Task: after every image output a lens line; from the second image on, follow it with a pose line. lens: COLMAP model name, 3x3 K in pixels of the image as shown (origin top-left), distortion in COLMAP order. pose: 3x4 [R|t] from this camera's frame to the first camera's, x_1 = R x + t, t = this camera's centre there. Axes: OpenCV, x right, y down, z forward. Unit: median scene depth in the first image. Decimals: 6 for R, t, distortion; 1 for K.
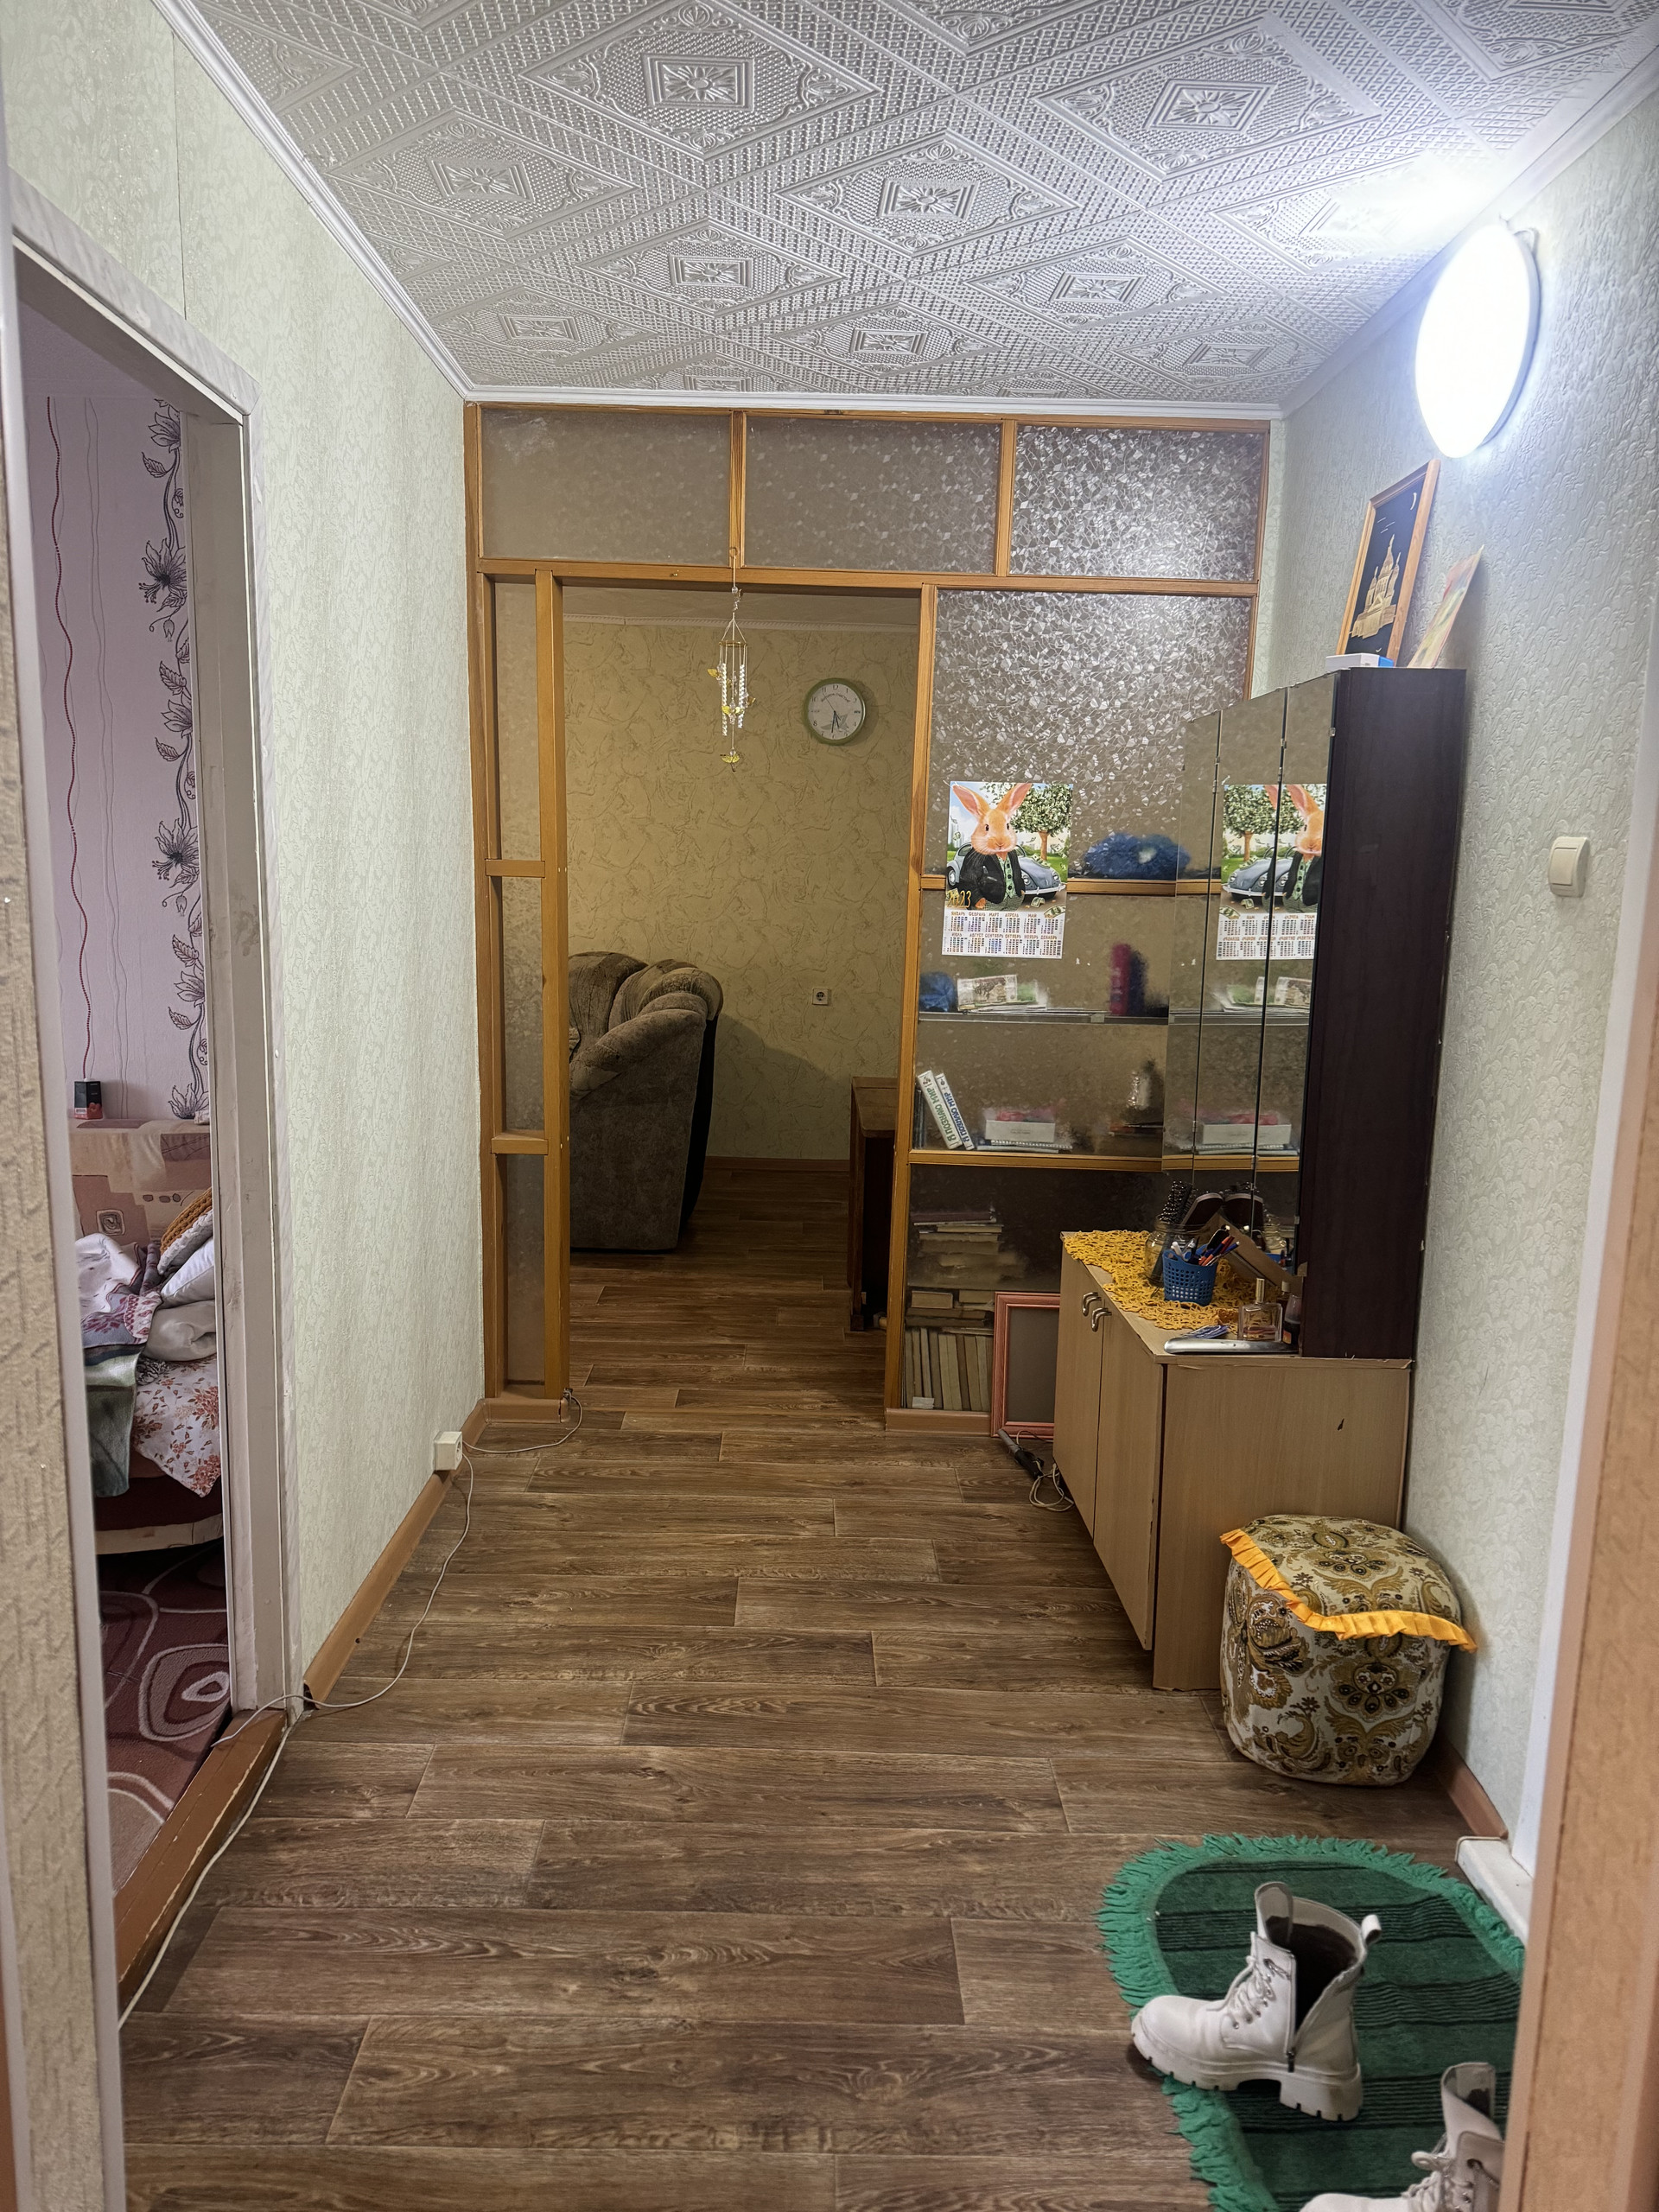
lens RADIAL K [[1571.4, 0, 827.4], [0, 1571.4, 1102.8], [0, 0, 1]] dist [0.003466, -0.000992]
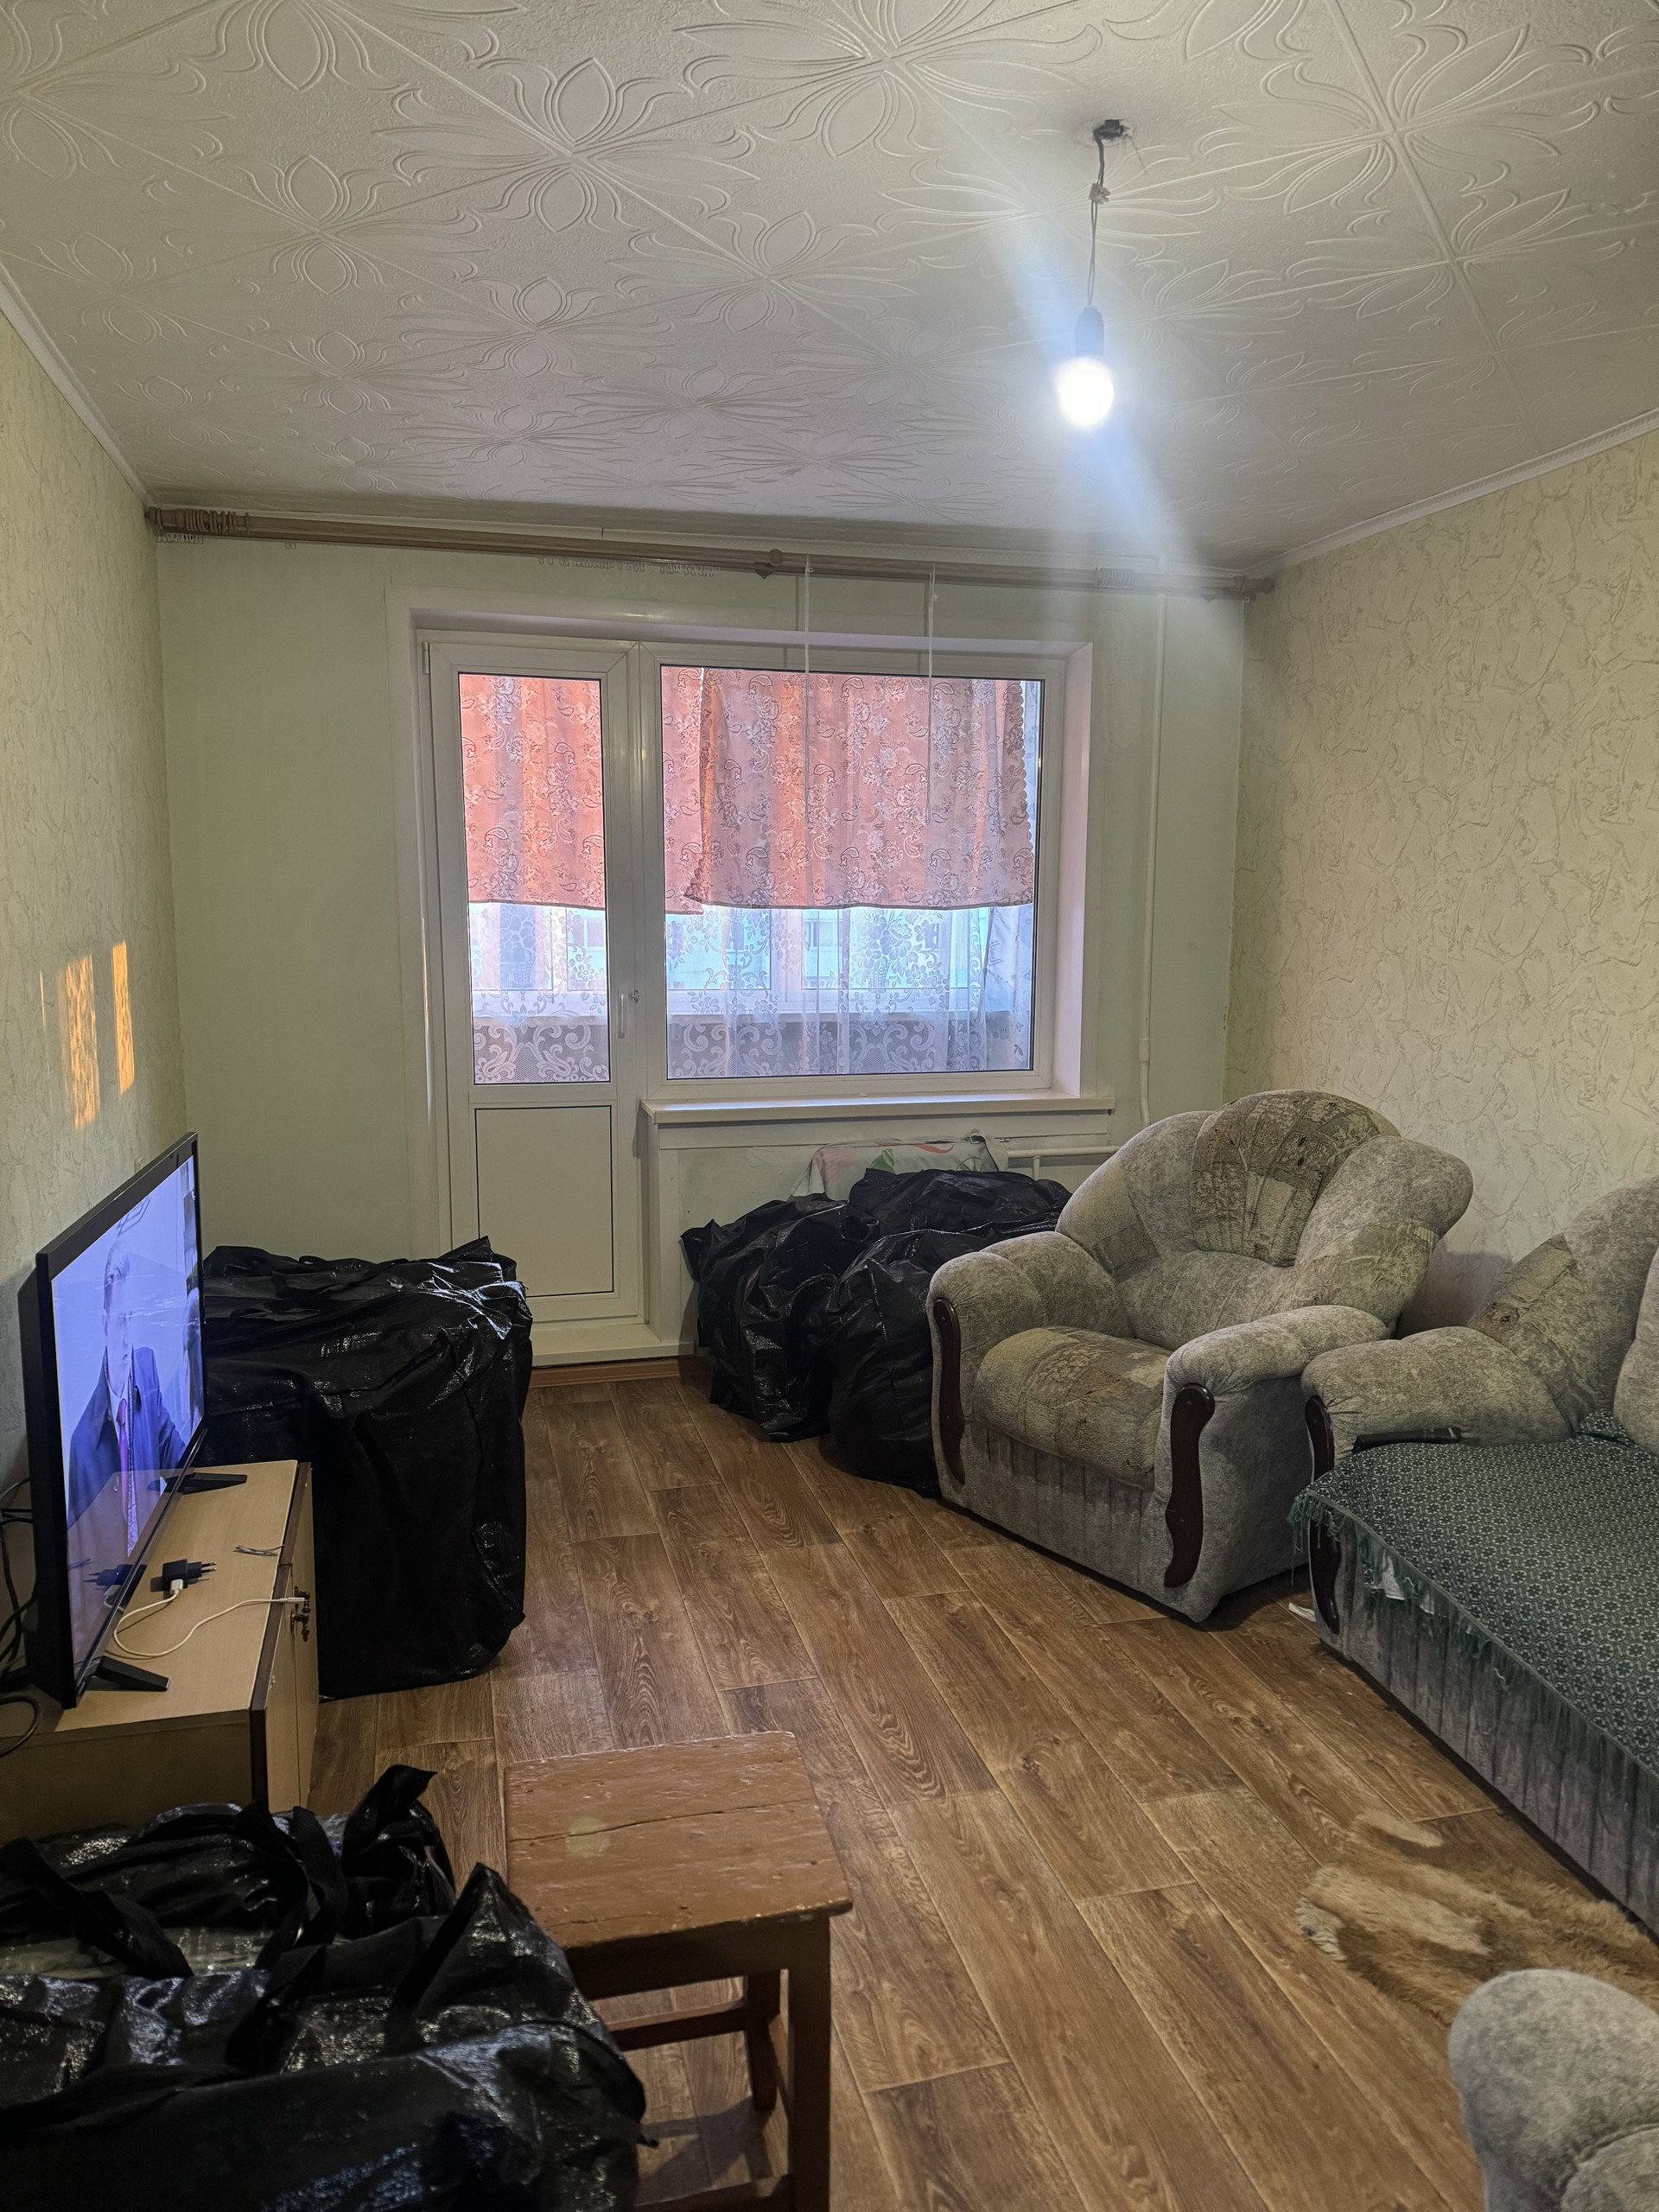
lens RADIAL K [[1571.4, 0, 830.1], [0, 1571.4, 1104.1], [0, 0, 1]] dist [0.003466, -0.000992]
pose [[-0.228793, -0.155839, 0.960920, -1.198614], [0.155915, 0.968494, 0.194191, -0.270473], [-0.960908, 0.194251, -0.197287, 1.453767]]
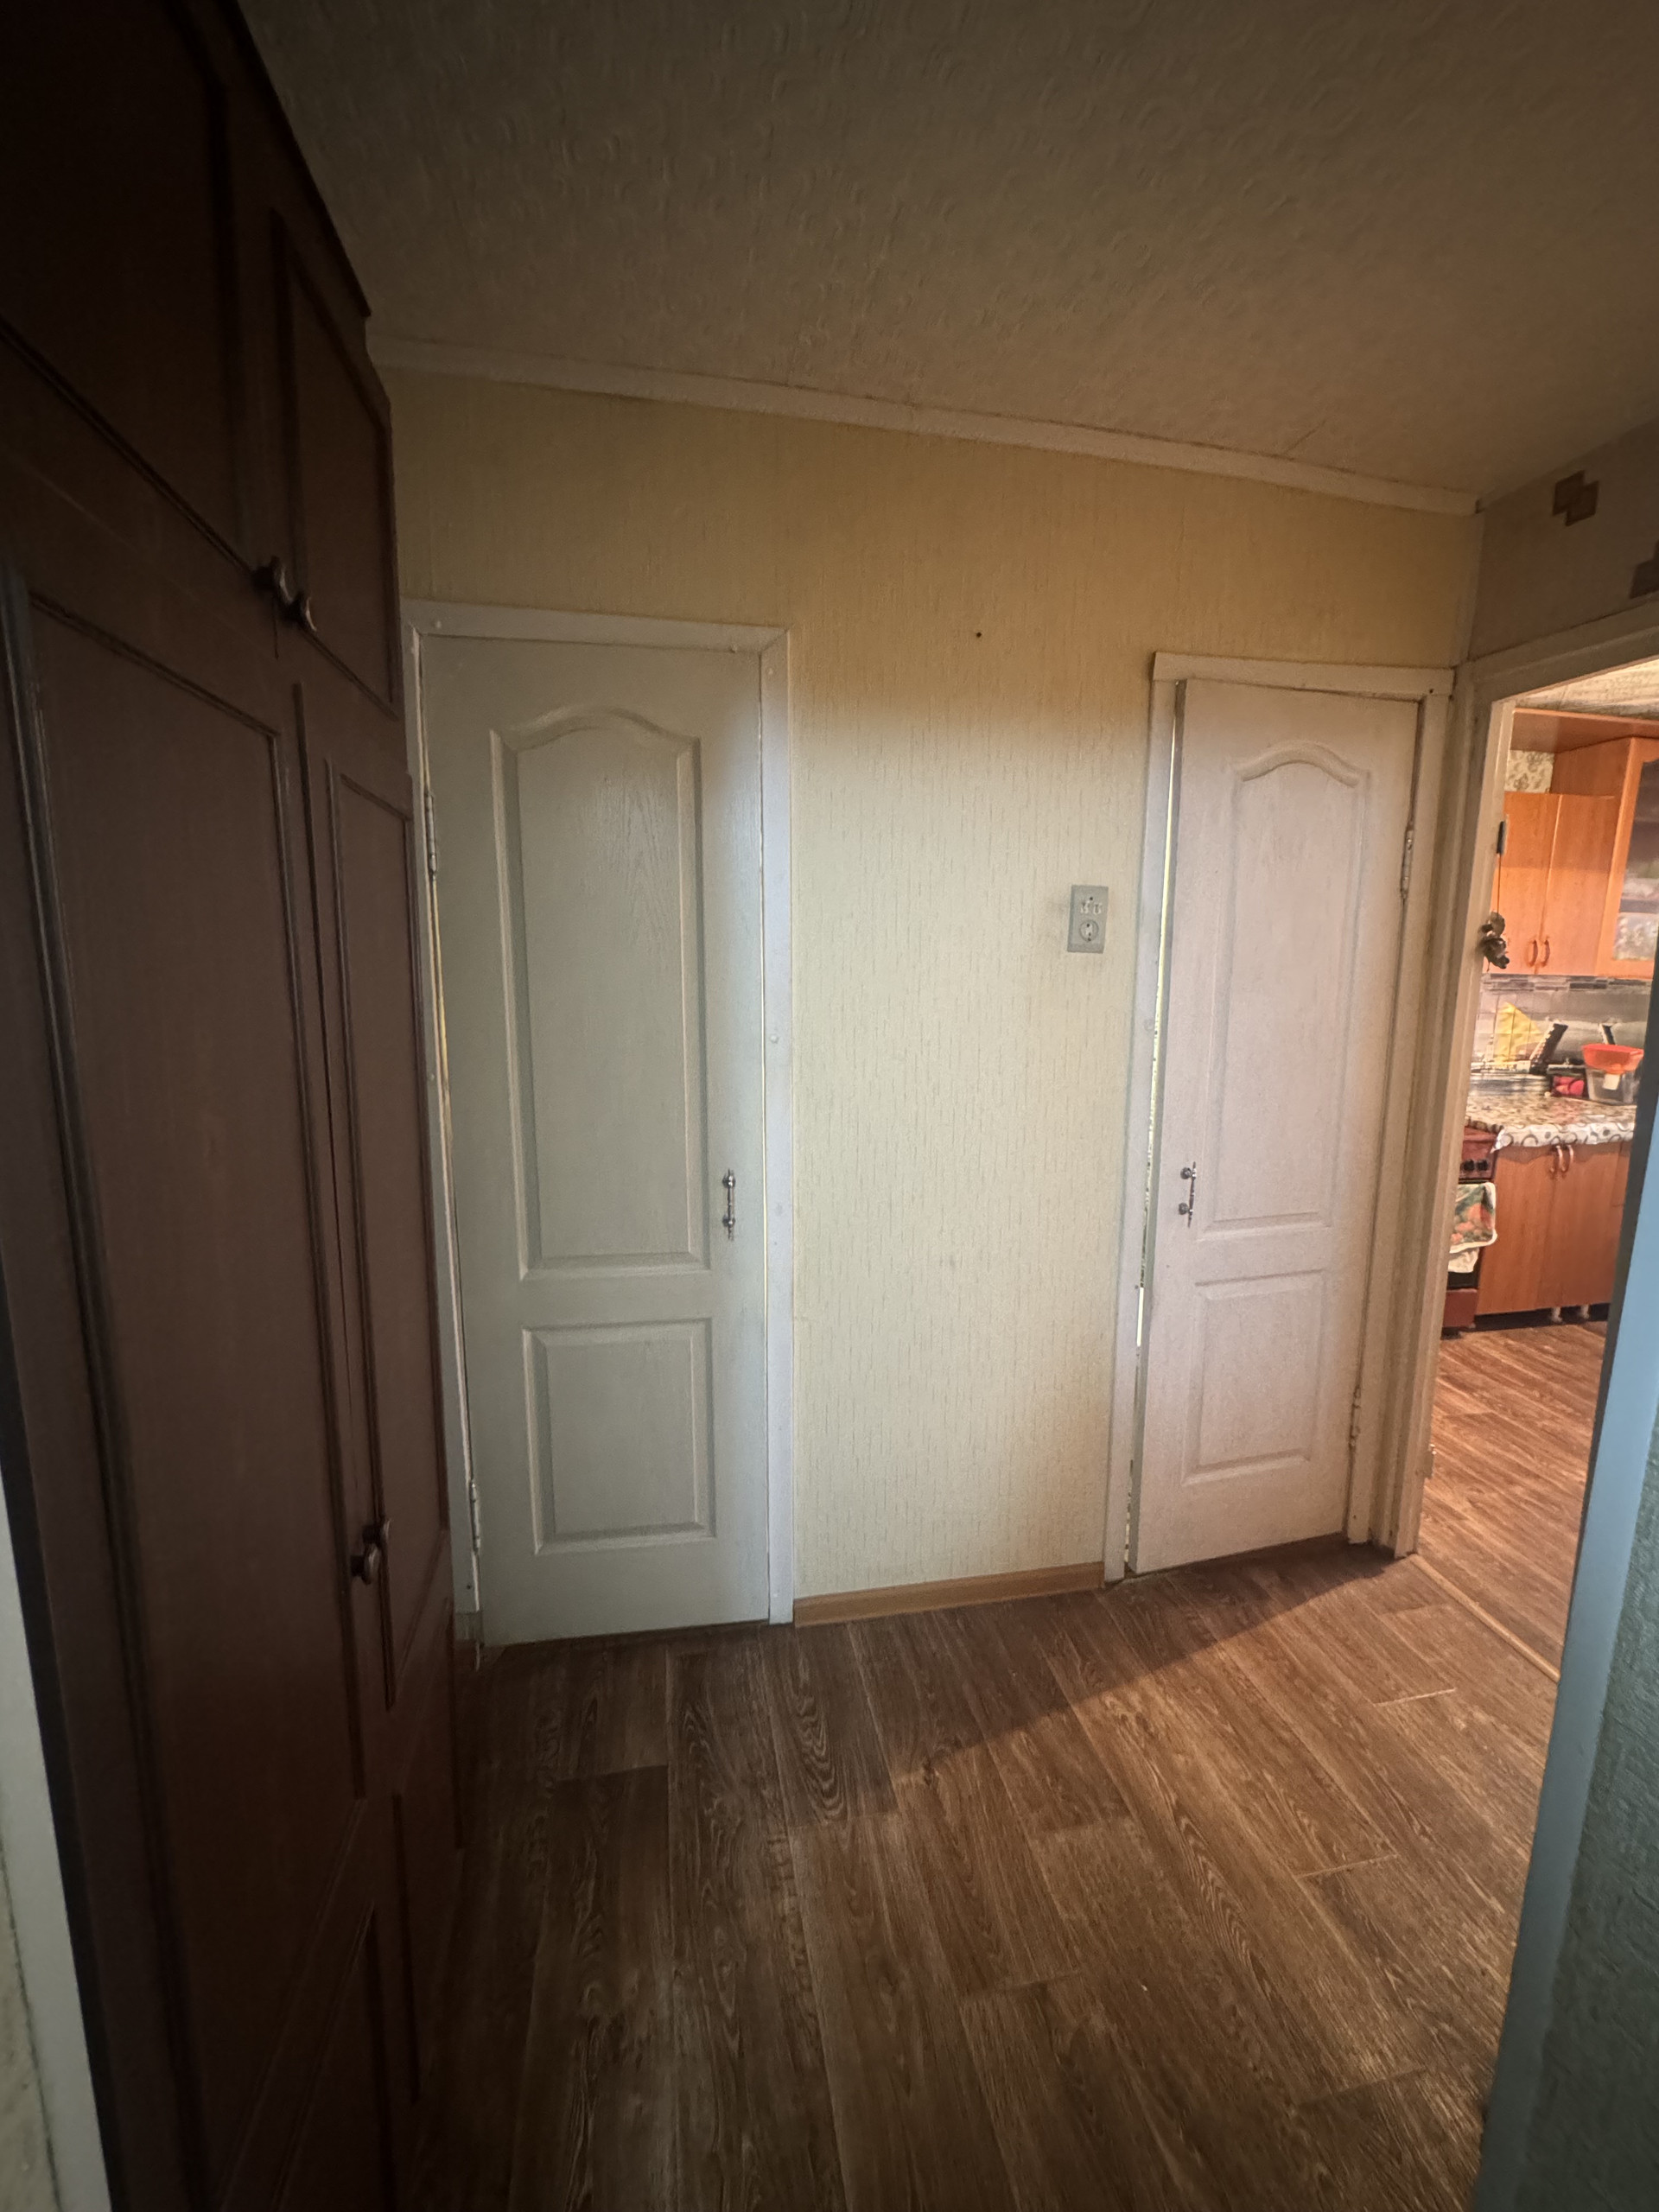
lens RADIAL K [[900.3, 0, 828.1], [0, 900.3, 1099.6], [0, 0, 1]] dist [-0.016428, -0.000659]
pose [[-0.176174, -0.179070, 0.967934, -0.743445], [0.160080, 0.965013, 0.207665, -0.229591], [-0.971255, 0.191532, -0.141344, 1.241128]]
